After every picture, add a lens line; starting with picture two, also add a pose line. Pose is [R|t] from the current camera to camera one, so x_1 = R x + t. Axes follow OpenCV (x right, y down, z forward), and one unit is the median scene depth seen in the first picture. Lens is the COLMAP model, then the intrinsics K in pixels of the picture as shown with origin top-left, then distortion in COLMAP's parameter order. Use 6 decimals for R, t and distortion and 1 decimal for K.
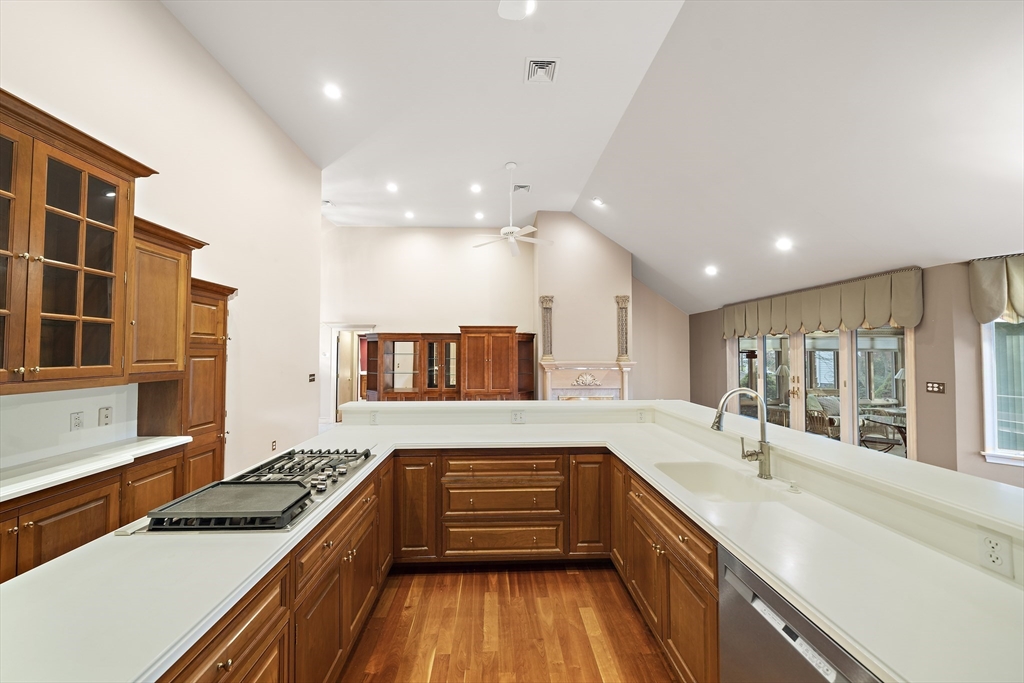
lens RADIAL K [[357.7, 0, 511.6], [0, 357.7, 342.4], [0, 0, 1]] dist [0.000090, 0.000014]
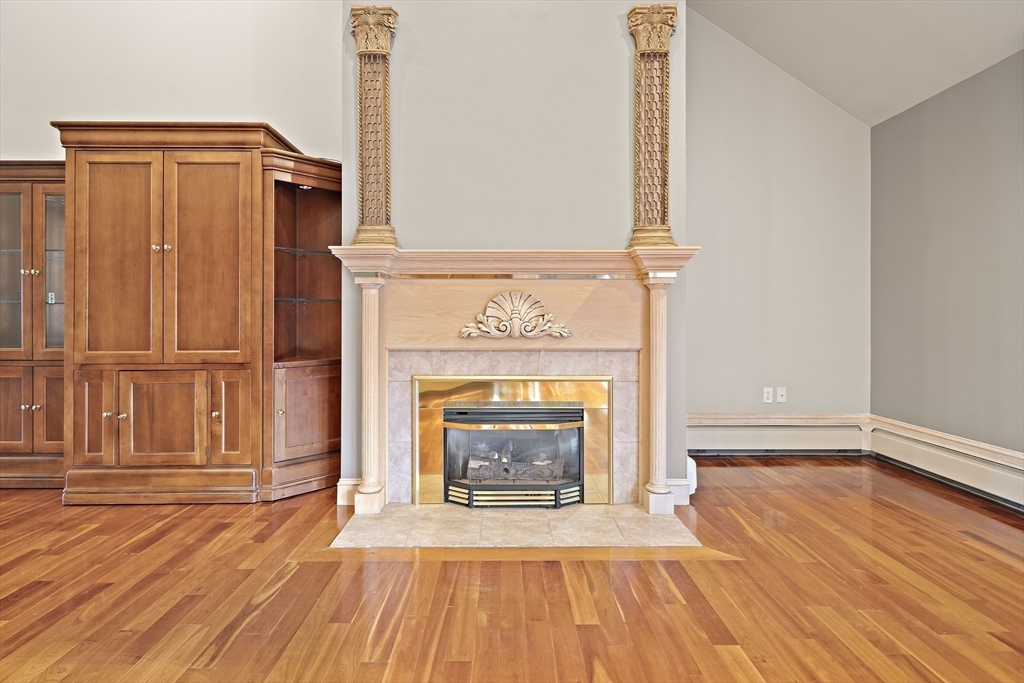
lens RADIAL K [[502.1, 0, 509.4], [0, 502.1, 333.5], [0, 0, 1]] dist [-0.001458, -0.000066]
pose [[0.999565, 0.001427, -0.029448, 0.215272], [-0.000329, 0.999305, 0.037270, 0.101978], [0.029481, -0.037244, 0.998871, 0.612871]]
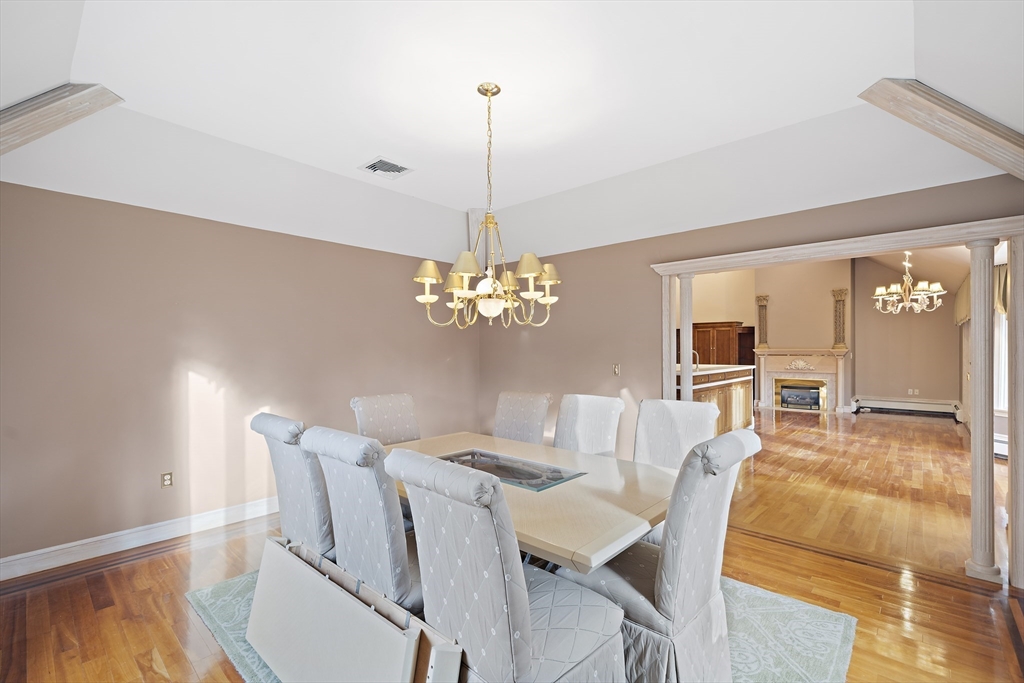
lens RADIAL K [[447.0, 0, 508.5], [0, 447.0, 347.4], [0, 0, 1]] dist [0.001397, 0.000101]
pose [[0.709494, -0.004166, -0.704699, 0.560938], [0.019750, 0.999707, 0.013975, 0.008443], [0.704434, -0.023833, 0.709369, -0.702130]]
